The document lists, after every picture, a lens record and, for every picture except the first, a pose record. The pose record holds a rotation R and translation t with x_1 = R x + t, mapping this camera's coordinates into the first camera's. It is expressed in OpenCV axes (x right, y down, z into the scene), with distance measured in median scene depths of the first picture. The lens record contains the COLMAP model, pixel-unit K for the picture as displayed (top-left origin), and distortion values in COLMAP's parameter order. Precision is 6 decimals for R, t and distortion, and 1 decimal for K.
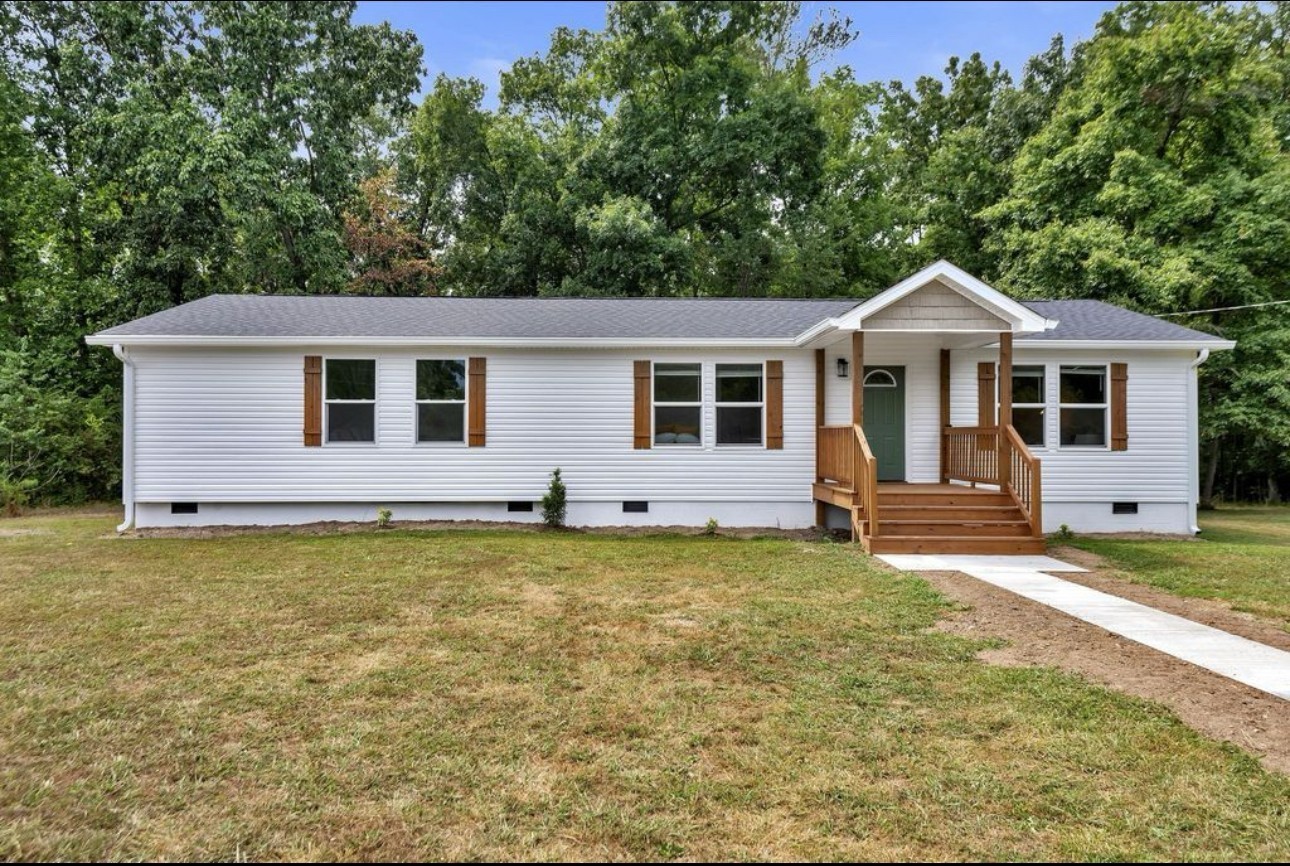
lens RADIAL K [[586.8, 0, 645.0], [0, 586.8, 433.0], [0, 0, 1]] dist [0.009691, 0.000064]
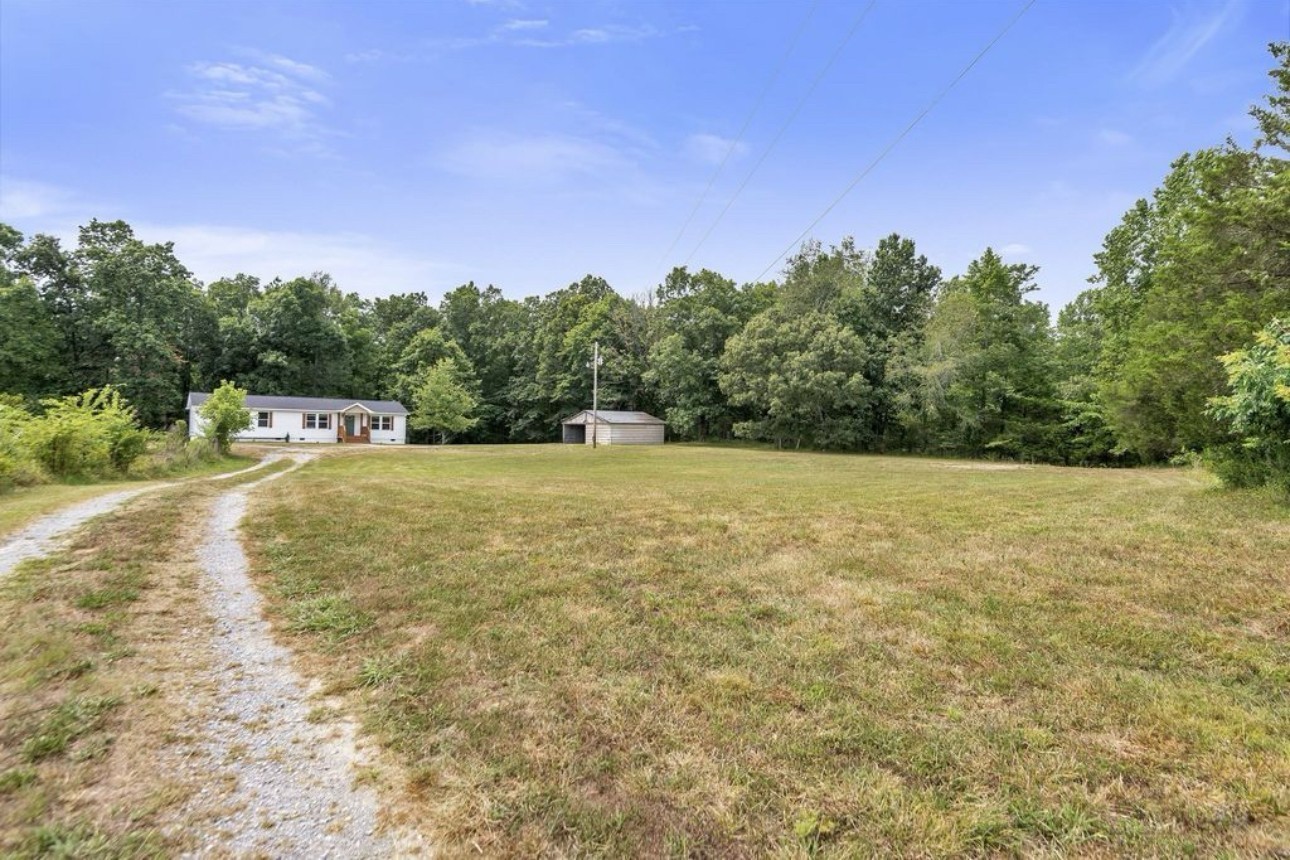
lens RADIAL K [[629.4, 0, 646.3], [0, 629.4, 437.4], [0, 0, 1]] dist [0.004949, 0.000210]
pose [[0.753735, 0.010453, 0.657095, -1.457643], [-0.020007, 0.999775, 0.007045, 0.000152], [-0.656874, -0.018456, 0.753774, -5.538645]]
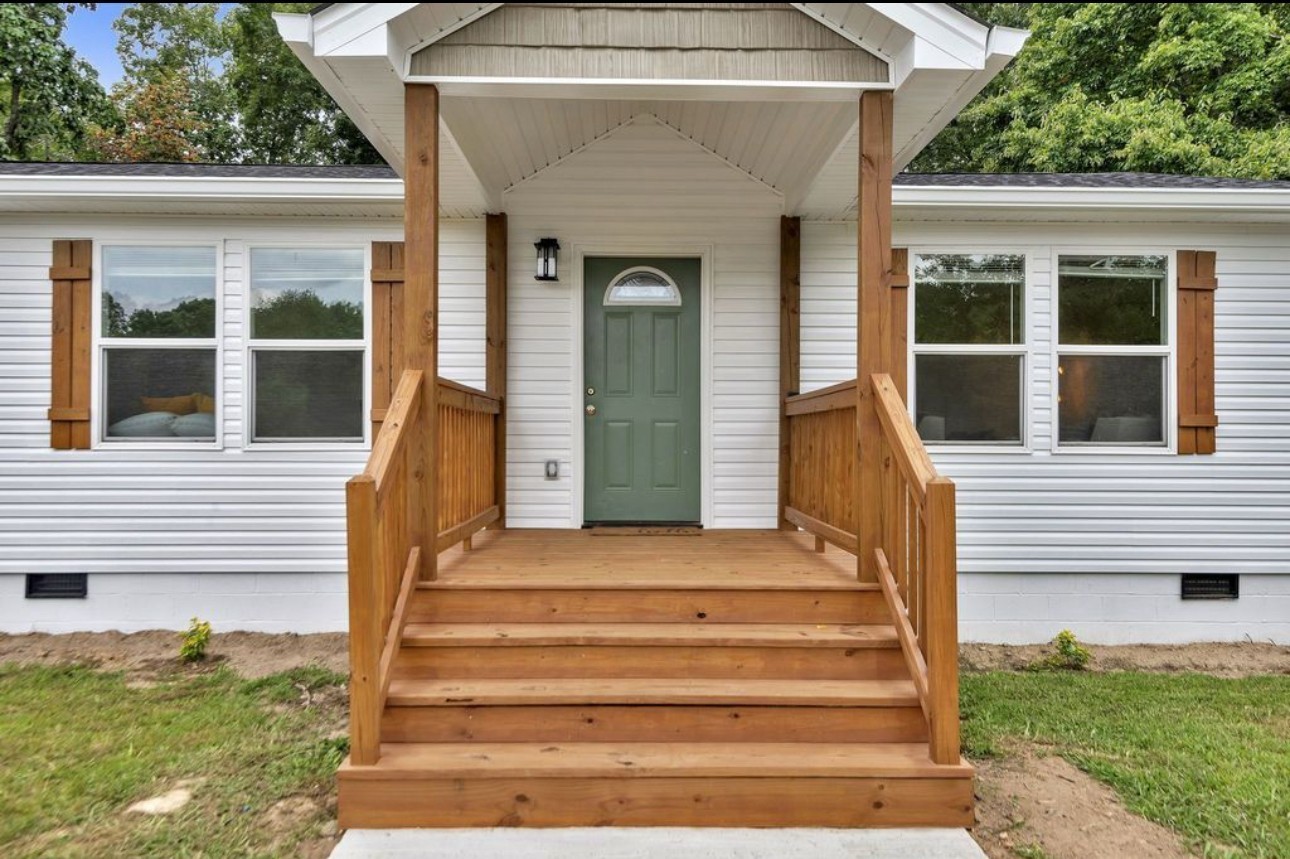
lens RADIAL K [[629.4, 0, 646.3], [0, 629.4, 436.9], [0, 0, 1]] dist [0.004949, 0.000210]
pose [[0.999990, 0.000948, -0.004308, 0.404008], [-0.000946, 0.999999, 0.000678, 0.017226], [0.004309, -0.000674, 0.999990, 0.537468]]
